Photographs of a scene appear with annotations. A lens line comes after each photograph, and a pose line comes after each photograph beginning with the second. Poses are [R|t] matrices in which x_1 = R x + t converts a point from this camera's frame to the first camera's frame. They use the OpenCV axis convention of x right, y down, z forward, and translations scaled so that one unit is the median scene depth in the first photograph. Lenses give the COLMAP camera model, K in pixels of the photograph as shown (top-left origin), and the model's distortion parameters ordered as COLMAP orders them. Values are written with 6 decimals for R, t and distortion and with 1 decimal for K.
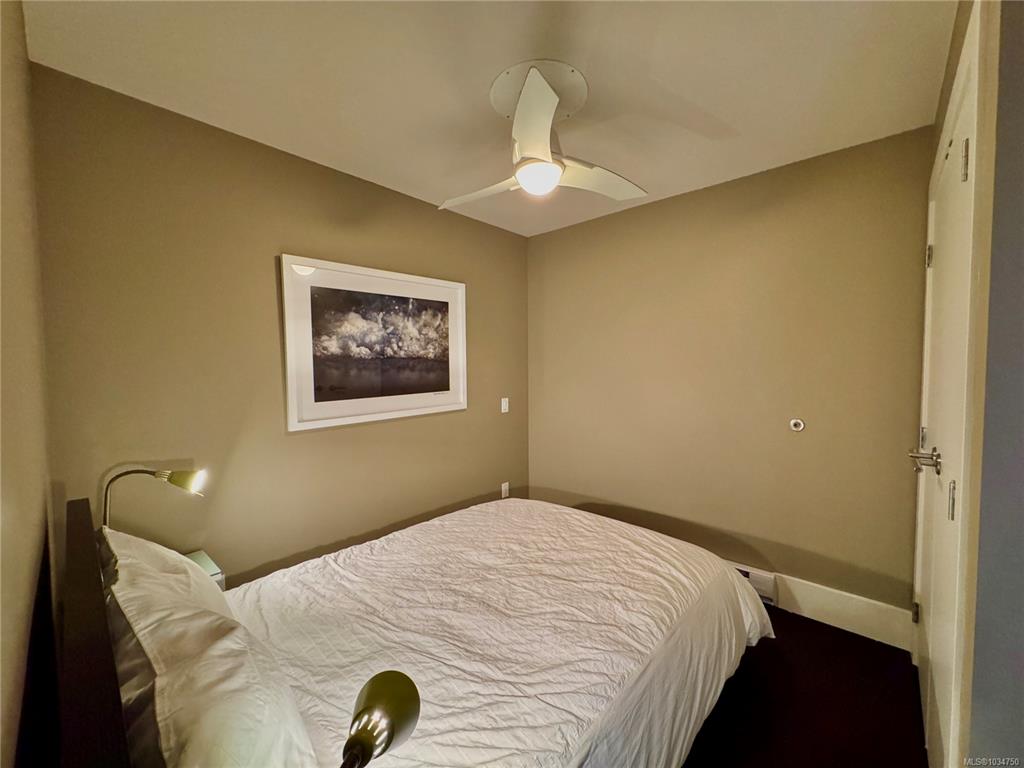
lens RADIAL K [[408.3, 0, 509.6], [0, 408.3, 383.2], [0, 0, 1]] dist [-0.003491, 0.000209]
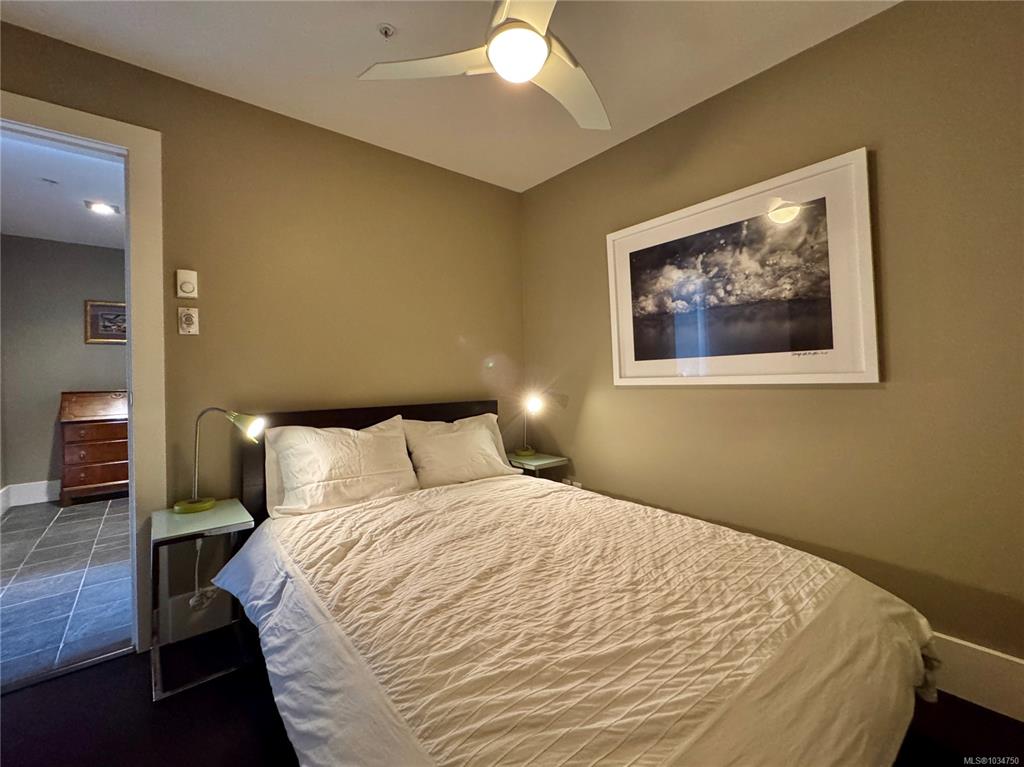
lens RADIAL K [[408.3, 0, 506.3], [0, 408.3, 376.3], [0, 0, 1]] dist [-0.003491, 0.000209]
pose [[-0.133790, 0.010356, -0.990956, 0.546629], [-0.038113, 0.999152, 0.015588, 0.073292], [0.990276, 0.039854, -0.133282, 0.710971]]
